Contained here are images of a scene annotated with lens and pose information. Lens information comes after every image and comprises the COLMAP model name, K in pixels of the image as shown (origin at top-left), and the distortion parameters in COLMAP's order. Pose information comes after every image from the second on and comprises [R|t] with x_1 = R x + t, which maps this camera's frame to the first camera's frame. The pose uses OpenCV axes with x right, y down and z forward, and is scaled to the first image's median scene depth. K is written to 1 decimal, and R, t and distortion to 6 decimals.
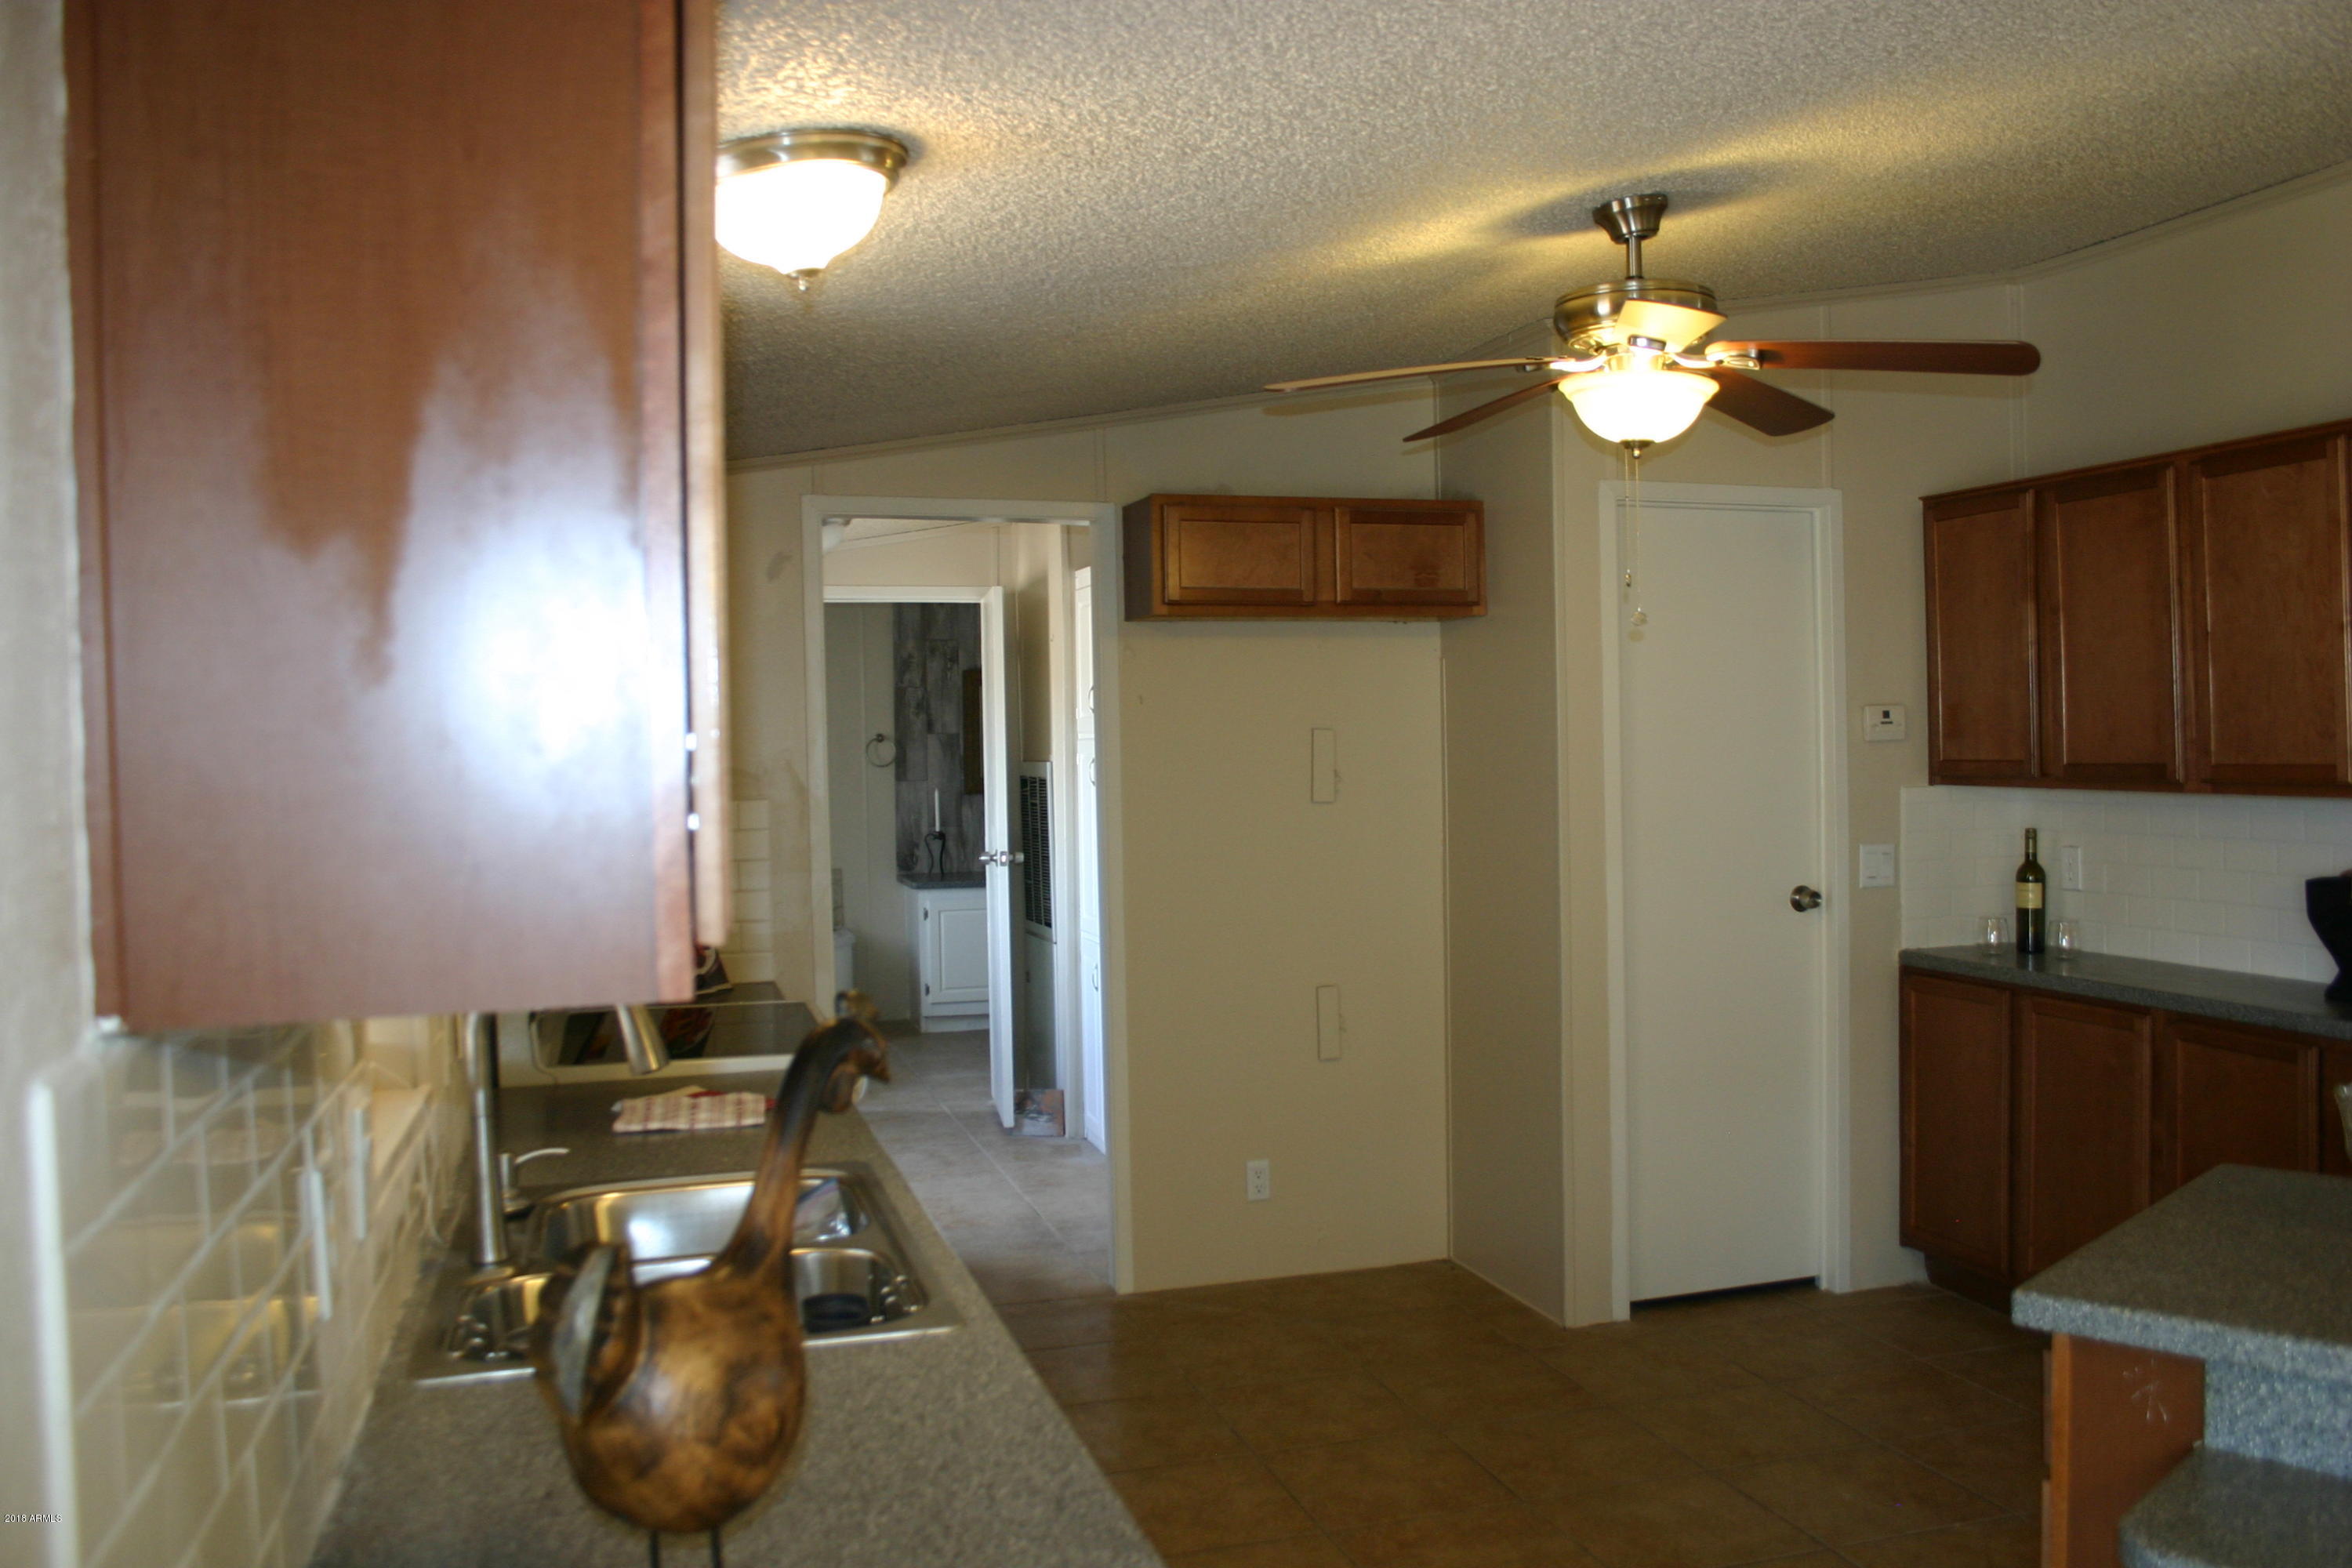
lens RADIAL K [[1920.0, 0, 1192.1], [0, 1920.0, 790.0], [0, 0, 1]] dist [-0.148704, 0.122315]
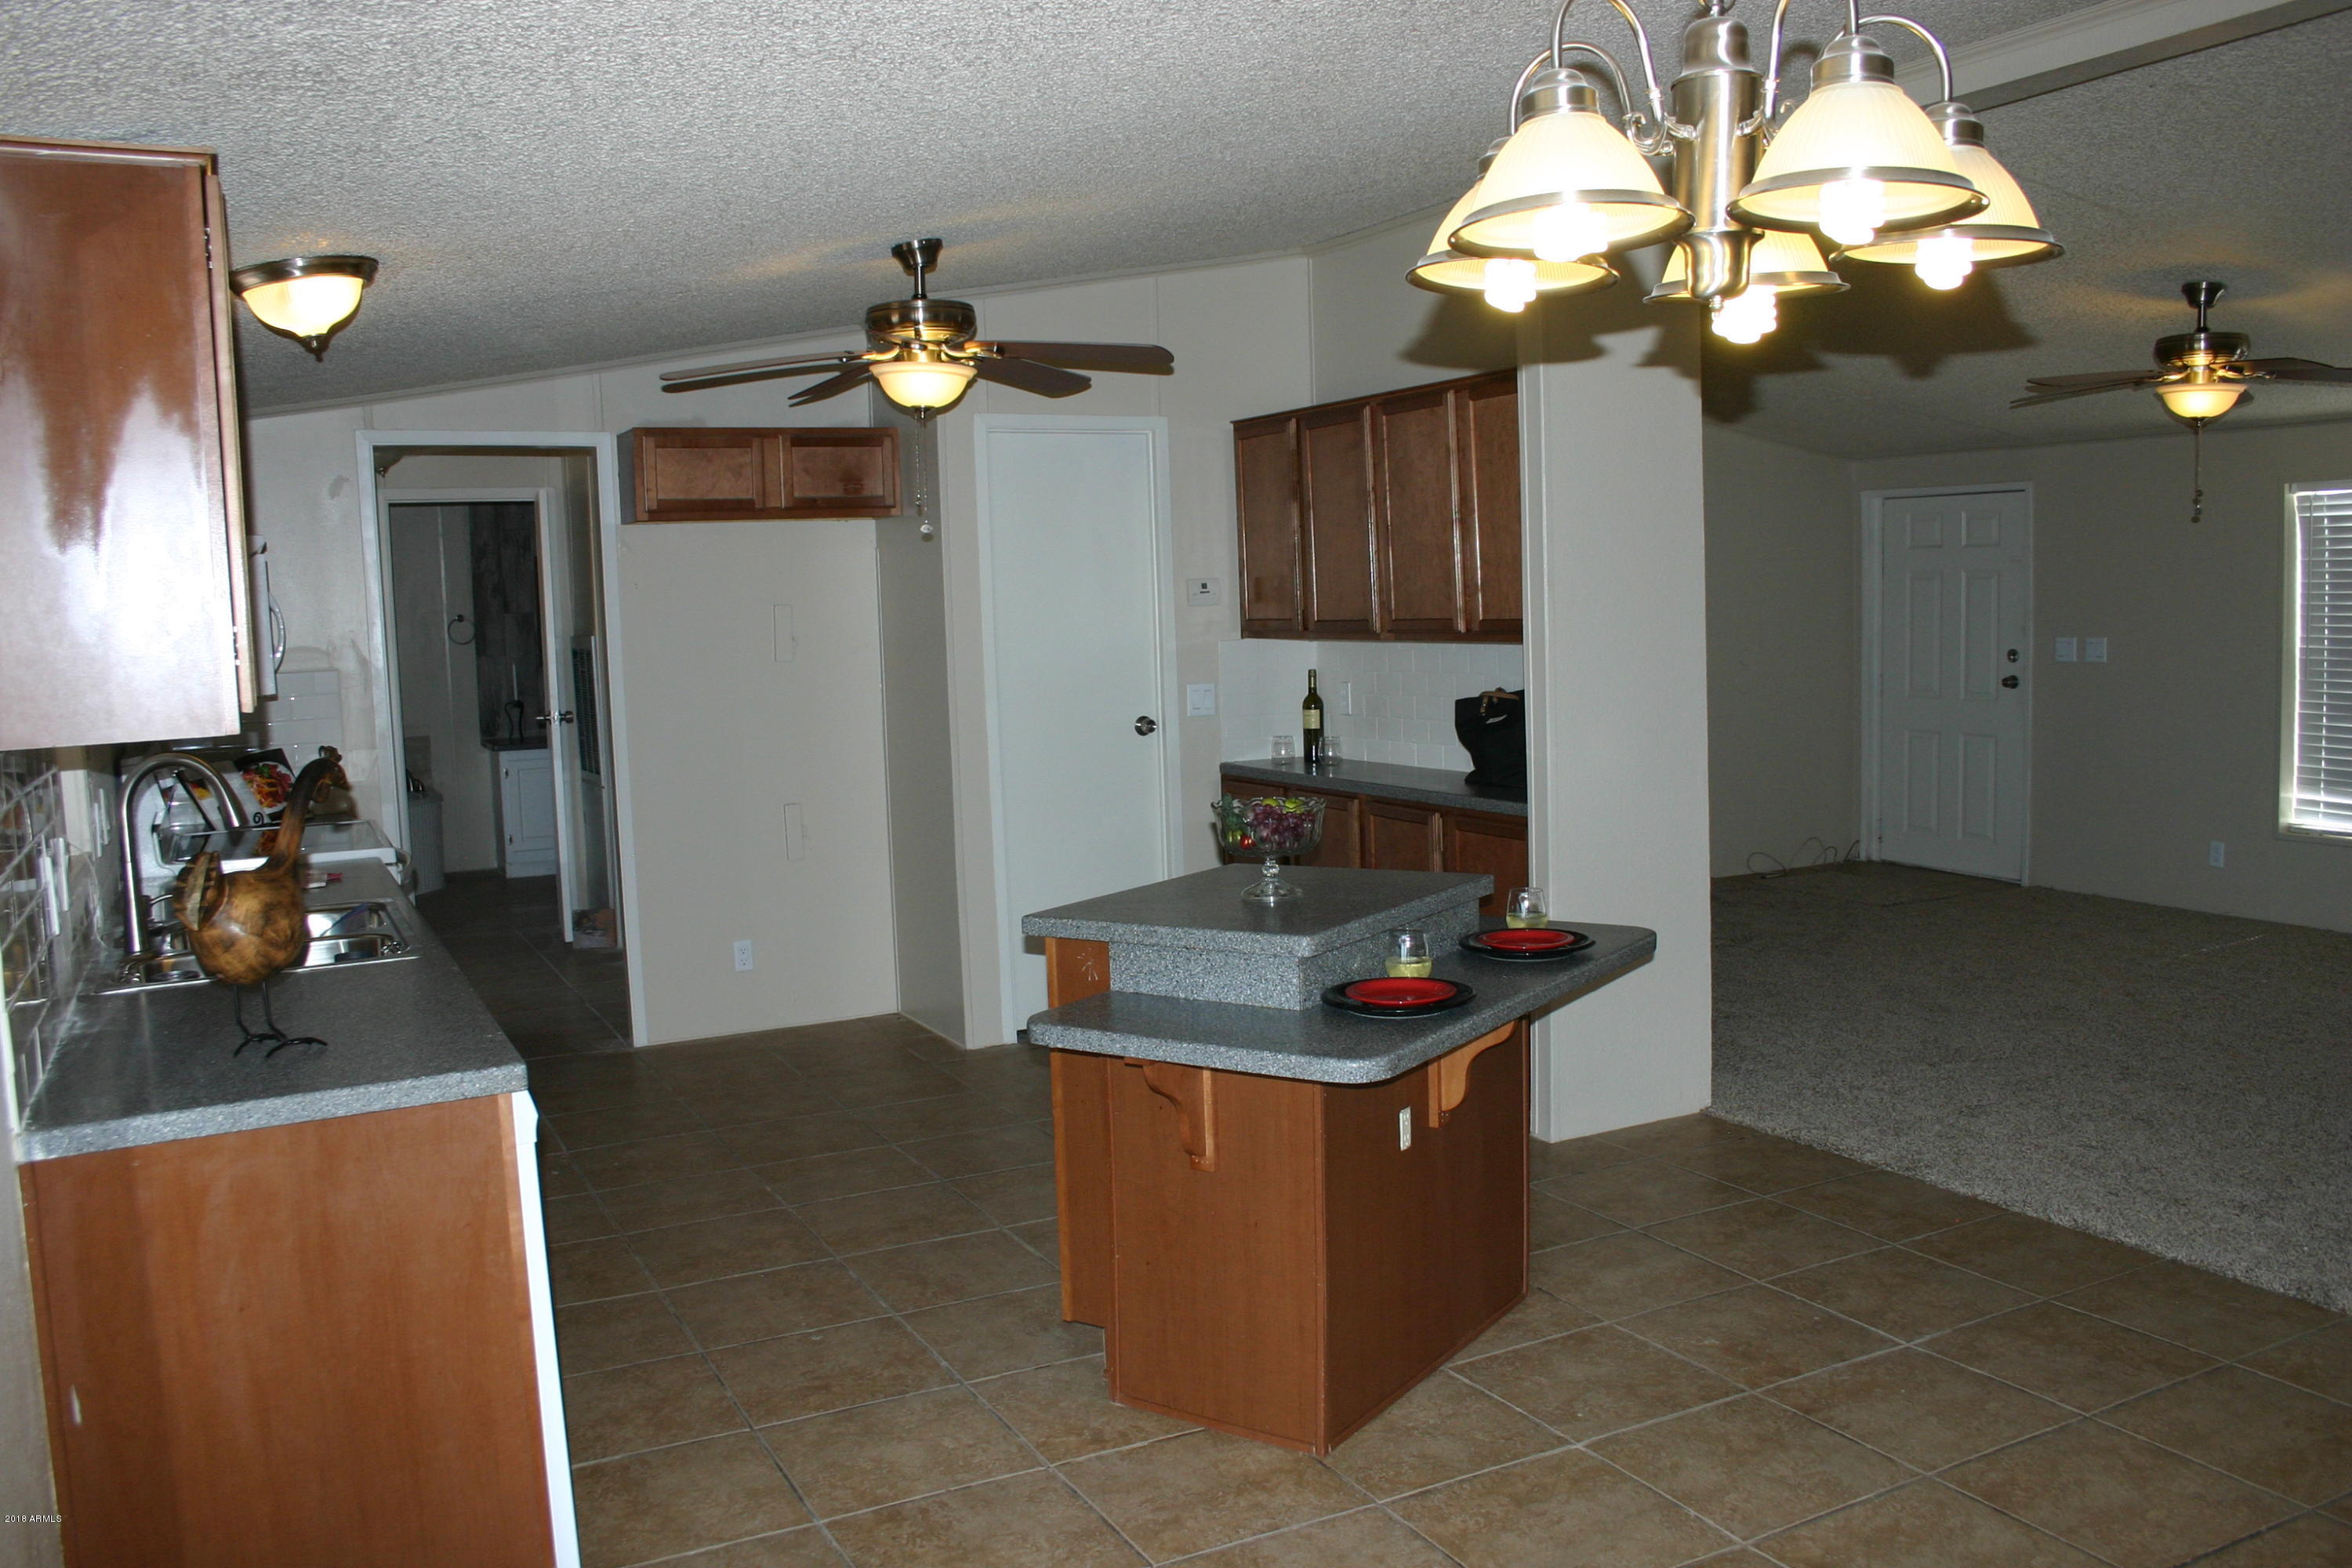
lens RADIAL K [[1920.0, 0, 1180.5], [0, 1920.0, 775.6], [0, 0, 1]] dist [-0.148704, 0.122315]
pose [[0.983266, -0.031466, 0.179436, 0.105188], [0.020474, 0.997817, 0.062790, 0.008245], [-0.181020, -0.058065, 0.981764, -0.334399]]
